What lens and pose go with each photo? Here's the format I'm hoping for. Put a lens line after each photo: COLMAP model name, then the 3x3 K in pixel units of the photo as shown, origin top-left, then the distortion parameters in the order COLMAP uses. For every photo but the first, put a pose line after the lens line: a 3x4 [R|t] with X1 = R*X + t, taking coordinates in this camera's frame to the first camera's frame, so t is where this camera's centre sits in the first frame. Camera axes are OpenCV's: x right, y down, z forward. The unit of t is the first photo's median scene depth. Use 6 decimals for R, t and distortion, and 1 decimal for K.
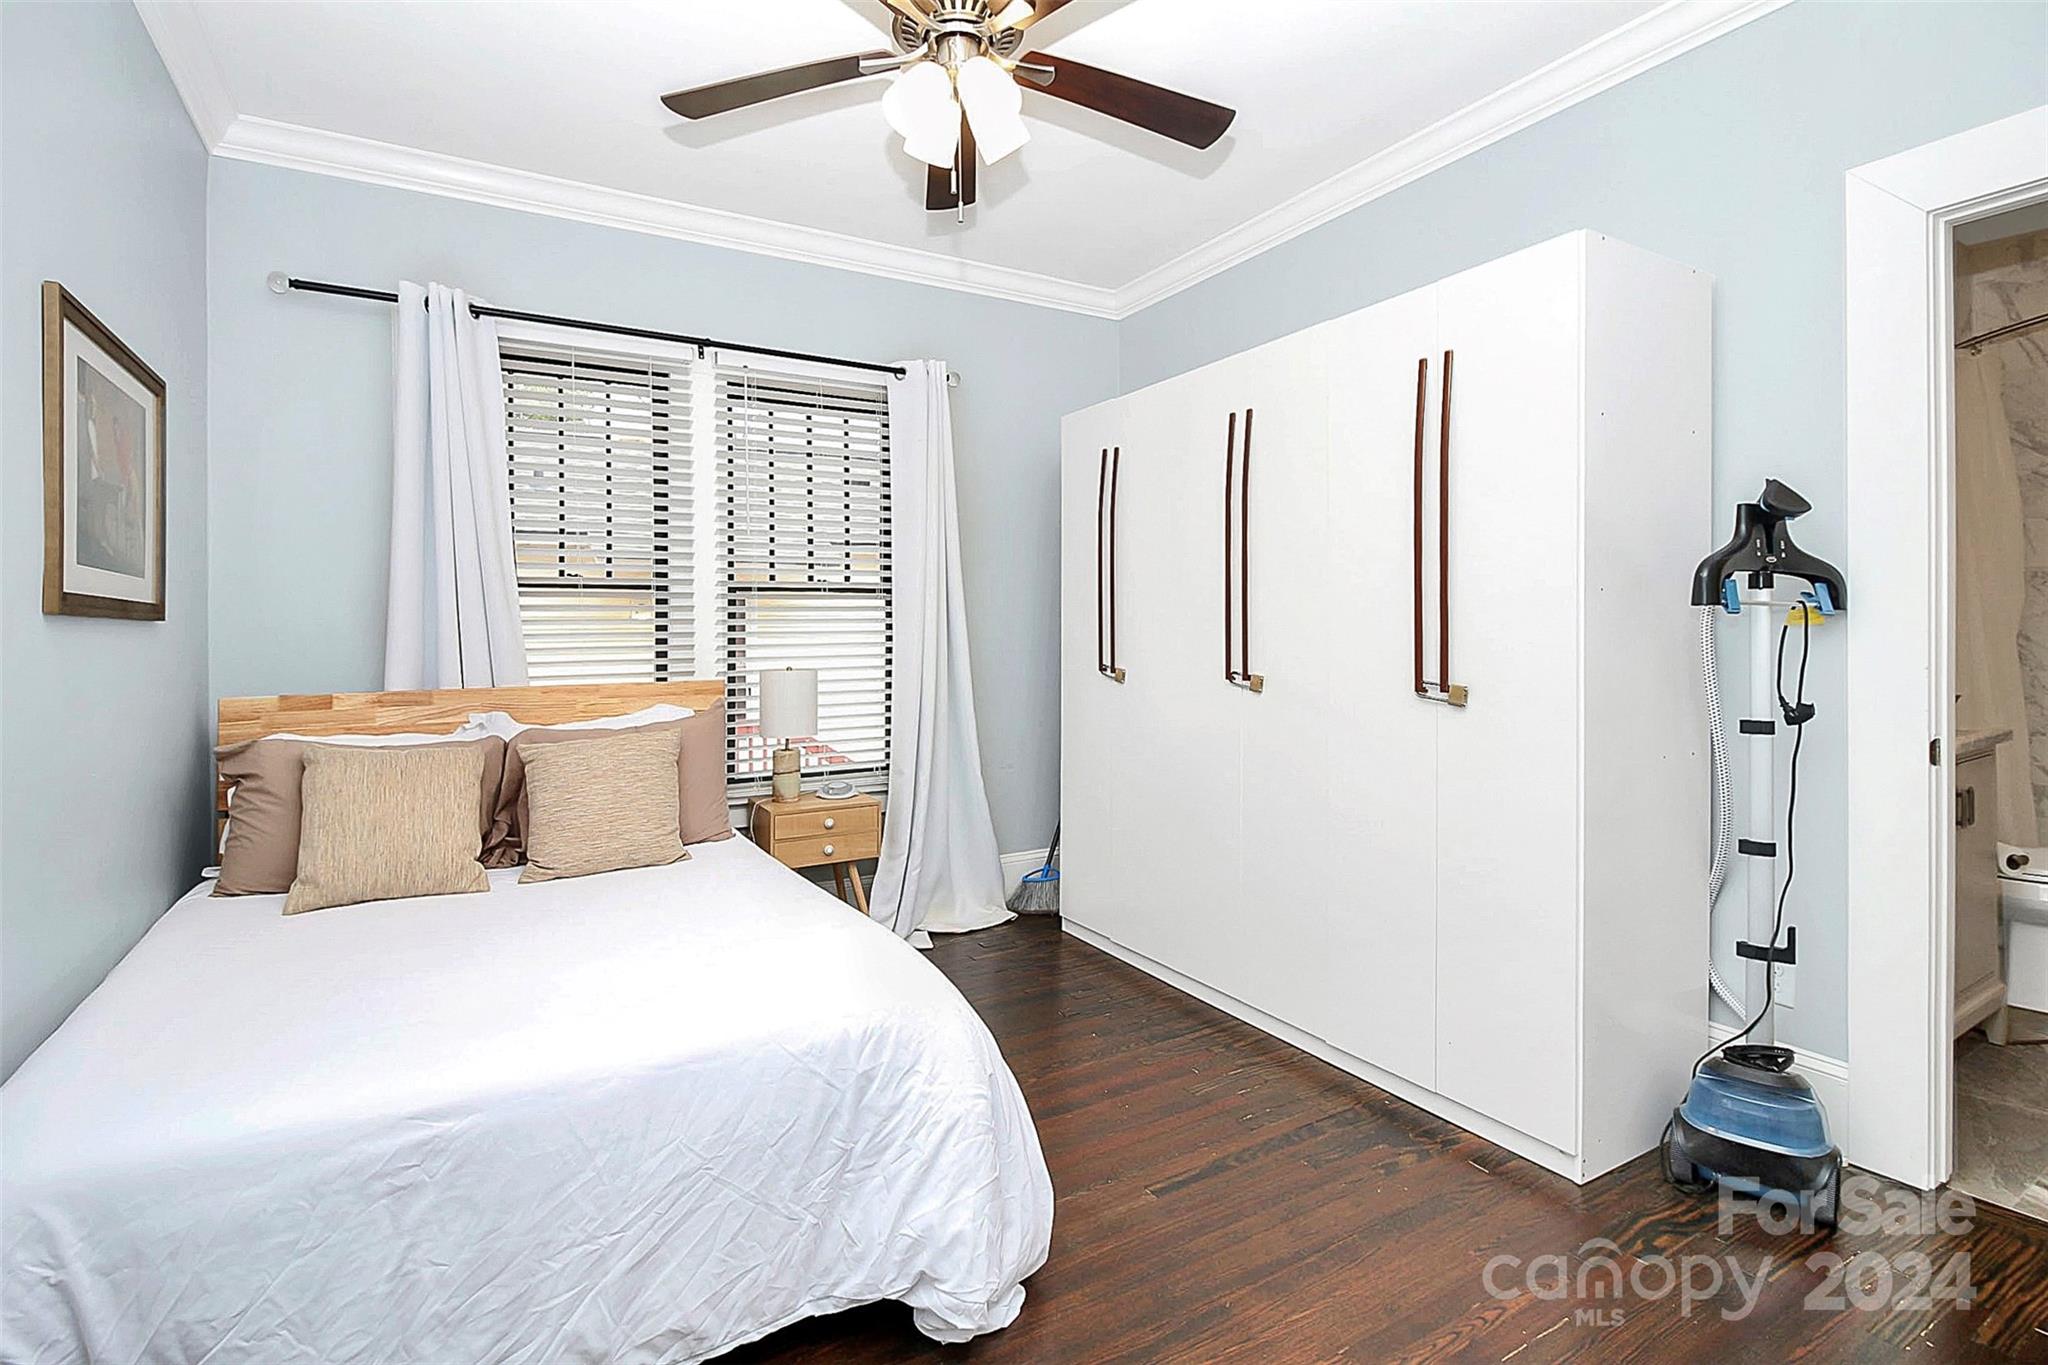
lens RADIAL K [[979.5, 0, 1031.5], [0, 979.5, 667.2], [0, 0, 1]] dist [-0.000451, -0.000941]
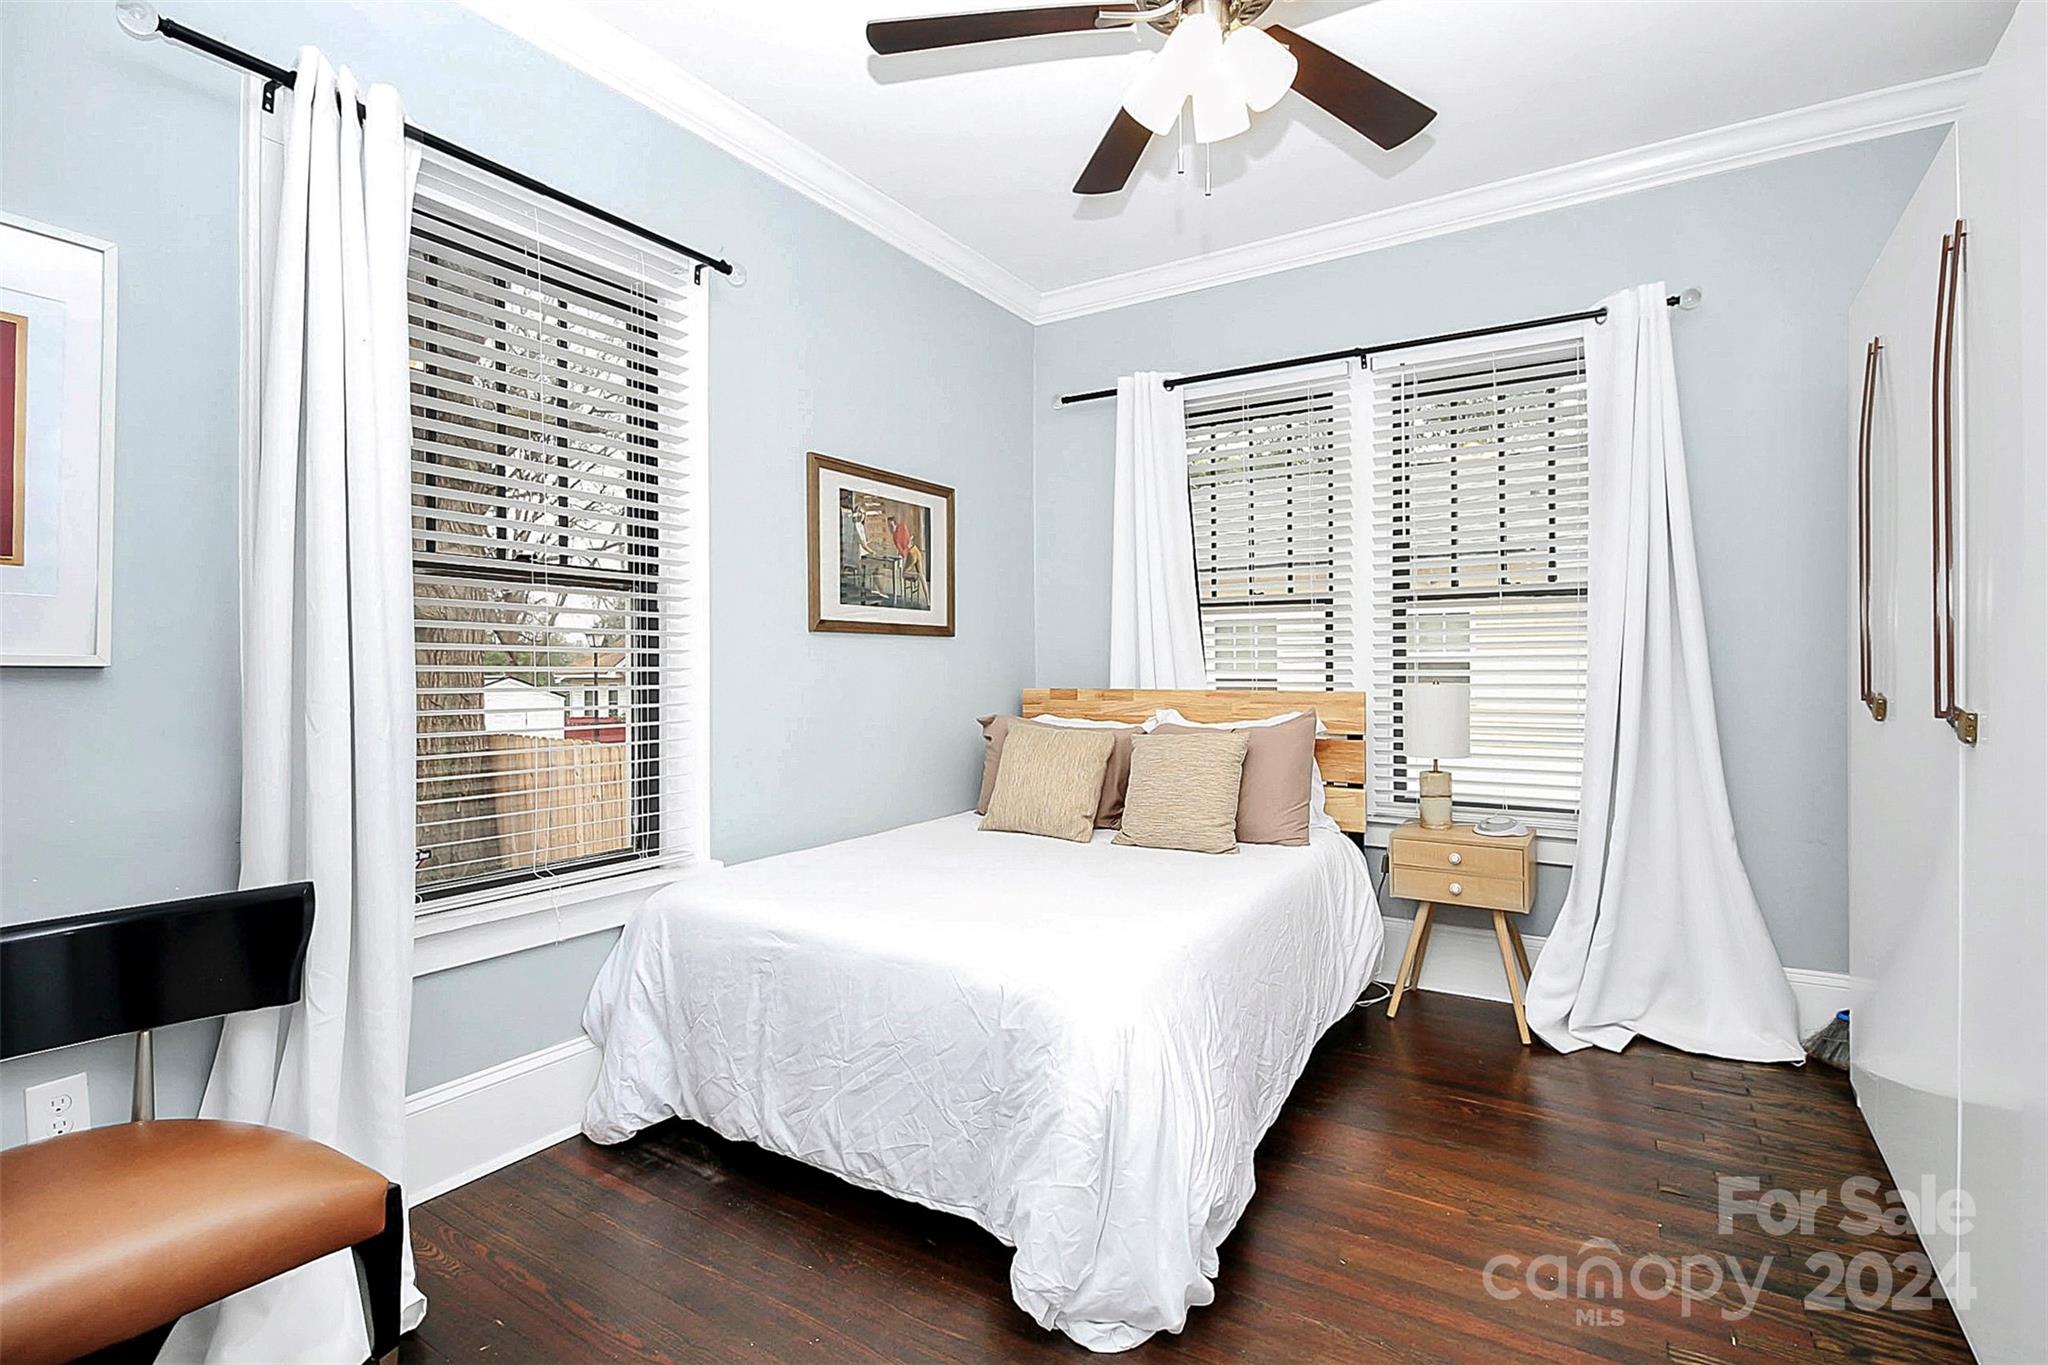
lens RADIAL K [[979.2, 0, 1024.0], [0, 979.2, 682.5], [0, 0, 1]] dist [0.019175, -0.000281]
pose [[0.454721, 0.027129, -0.890221, 0.454677], [-0.034449, 0.999324, 0.012858, 0.002878], [0.889967, 0.024820, 0.455348, 0.277450]]
